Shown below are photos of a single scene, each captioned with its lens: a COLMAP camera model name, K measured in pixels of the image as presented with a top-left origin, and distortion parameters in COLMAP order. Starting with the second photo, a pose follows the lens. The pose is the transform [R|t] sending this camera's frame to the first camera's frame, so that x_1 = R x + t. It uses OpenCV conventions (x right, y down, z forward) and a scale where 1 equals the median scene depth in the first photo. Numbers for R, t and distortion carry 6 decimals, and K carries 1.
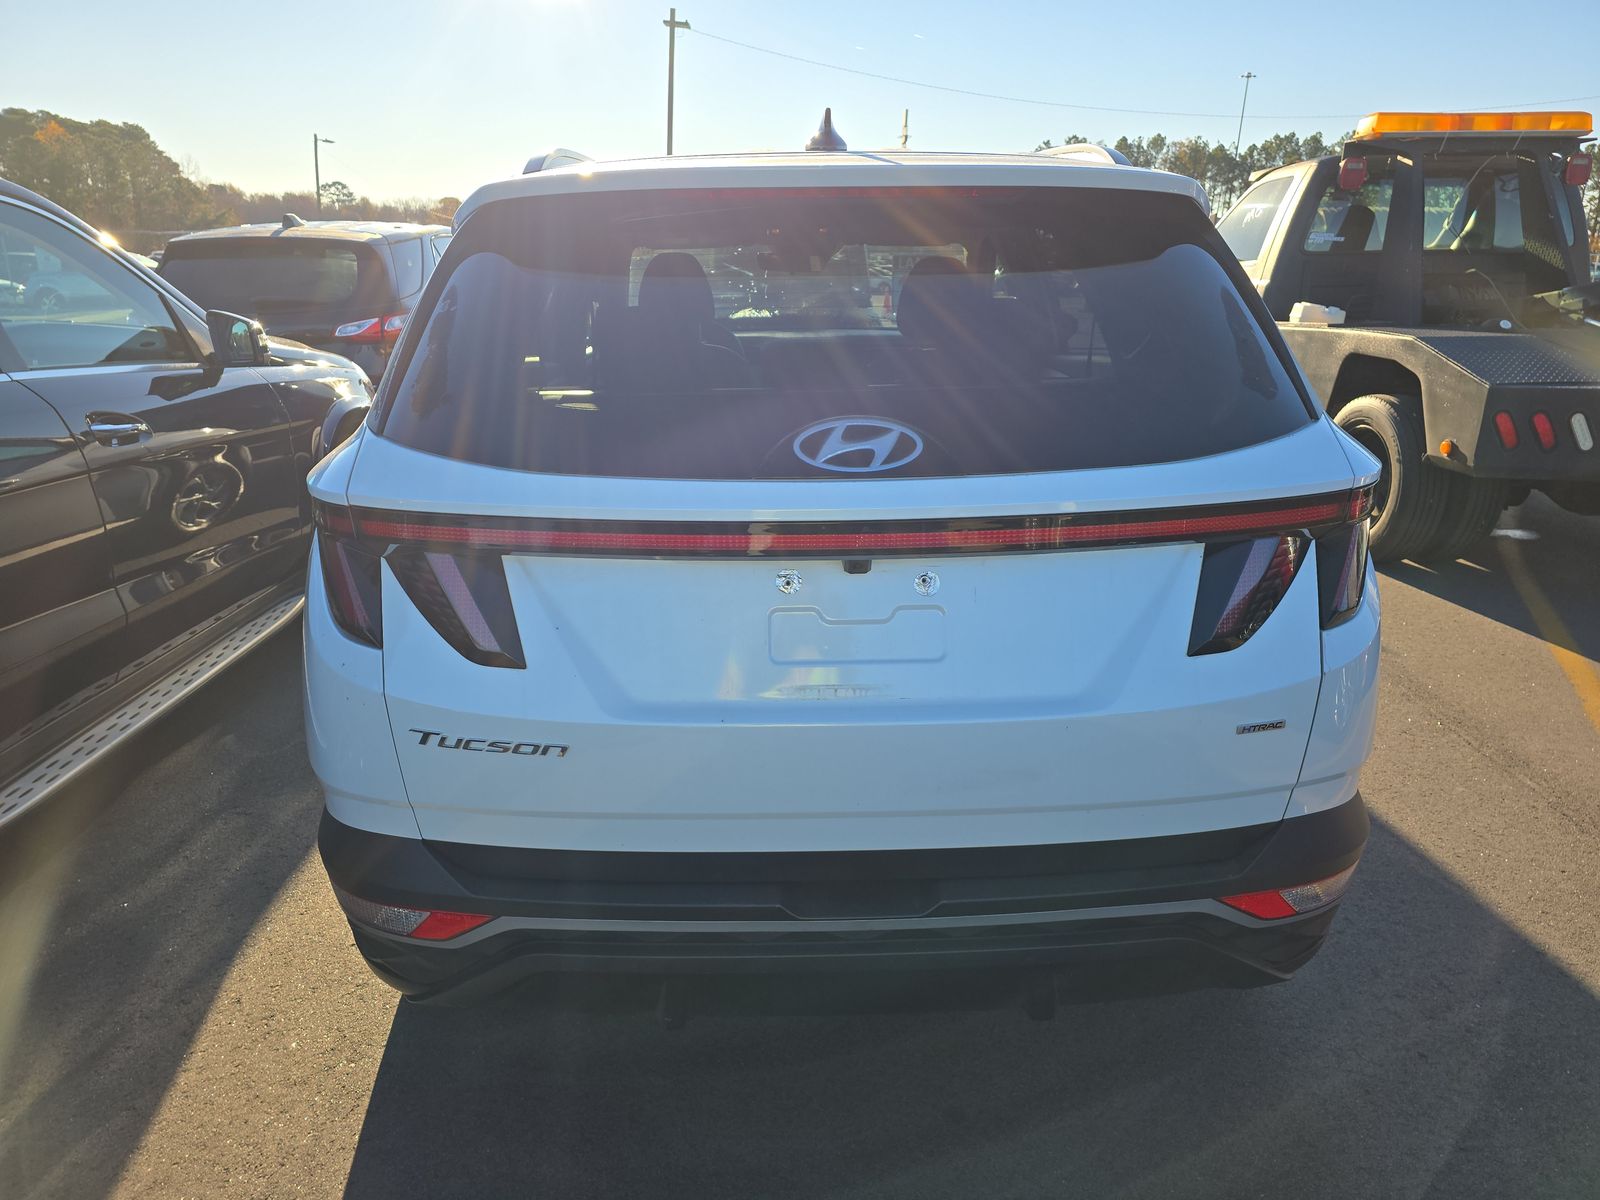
lens RADIAL K [[1037.0, 0, 794.4], [0, 1037.0, 596.3], [0, 0, 1]] dist [-0.005862, -0.000369]
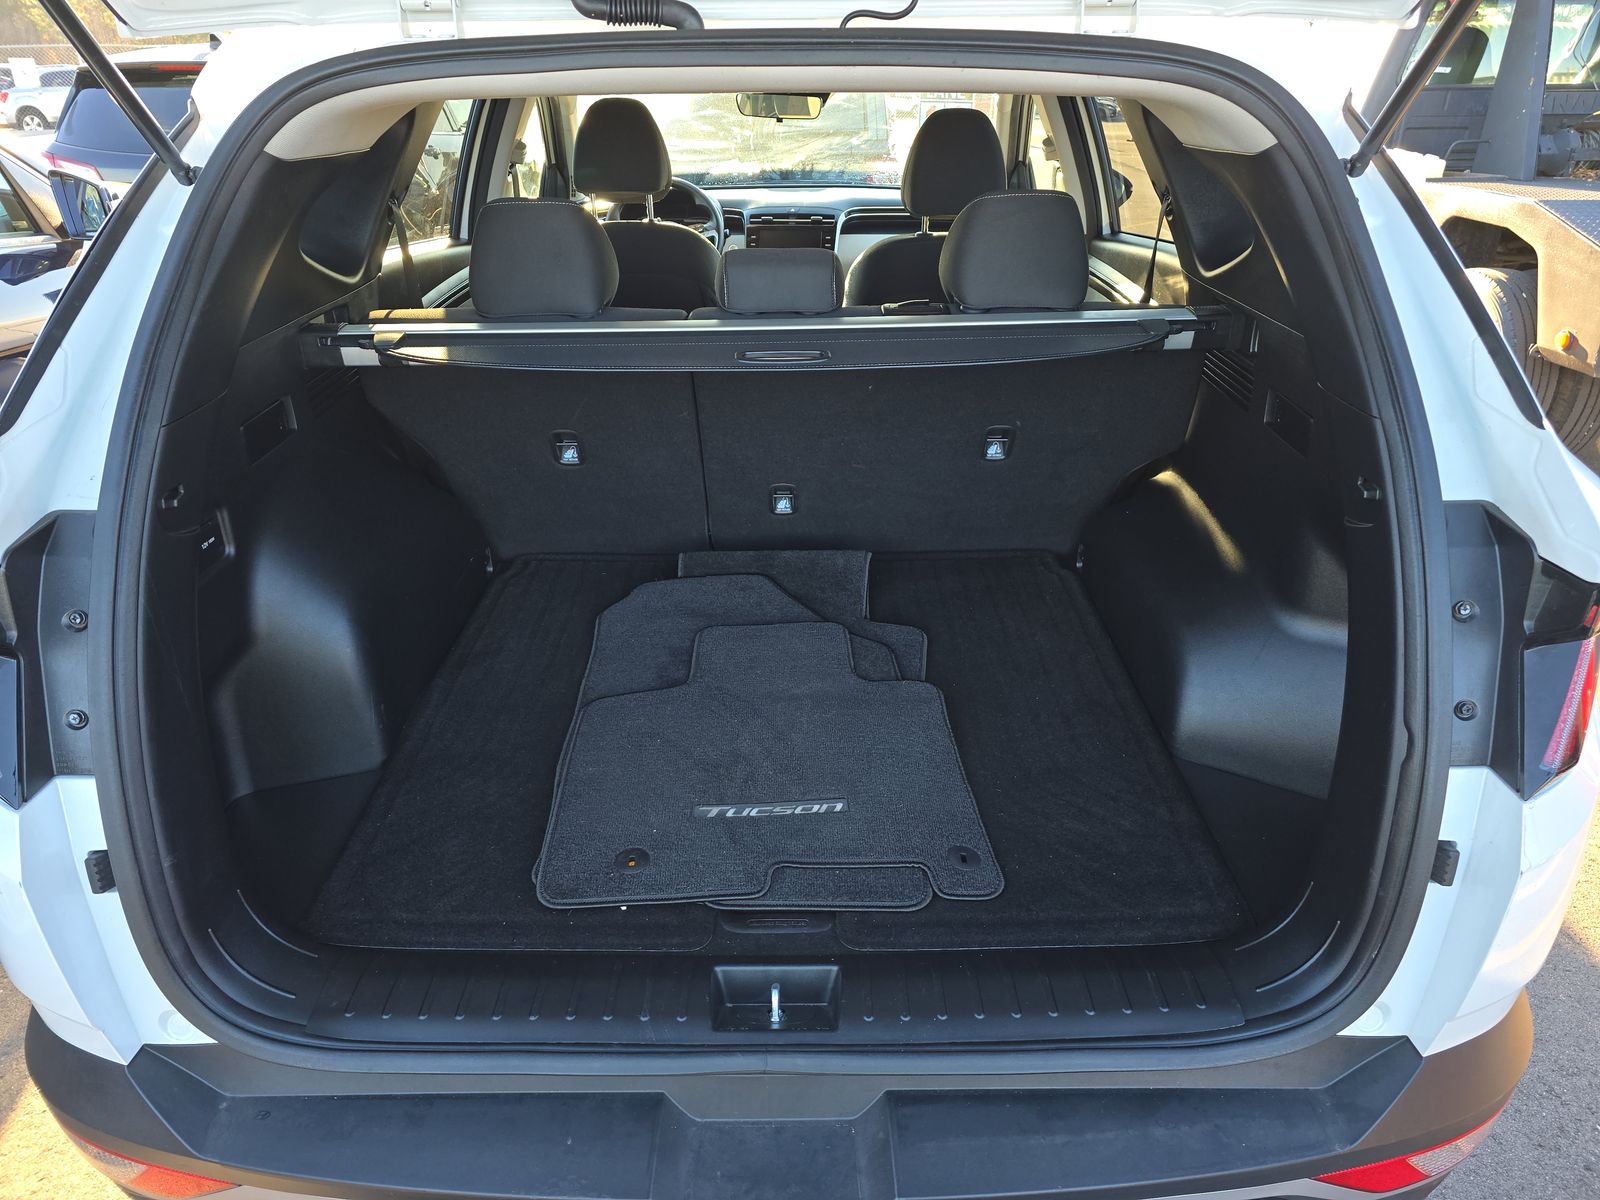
lens RADIAL K [[1037.0, 0, 811.3], [0, 1037.0, 594.6], [0, 0, 1]] dist [-0.005862, -0.000369]
pose [[0.999904, 0.010007, -0.009626, 0.028457], [-0.008456, 0.988729, 0.149477, -0.057940], [0.011013, -0.149381, 0.988718, 0.128710]]
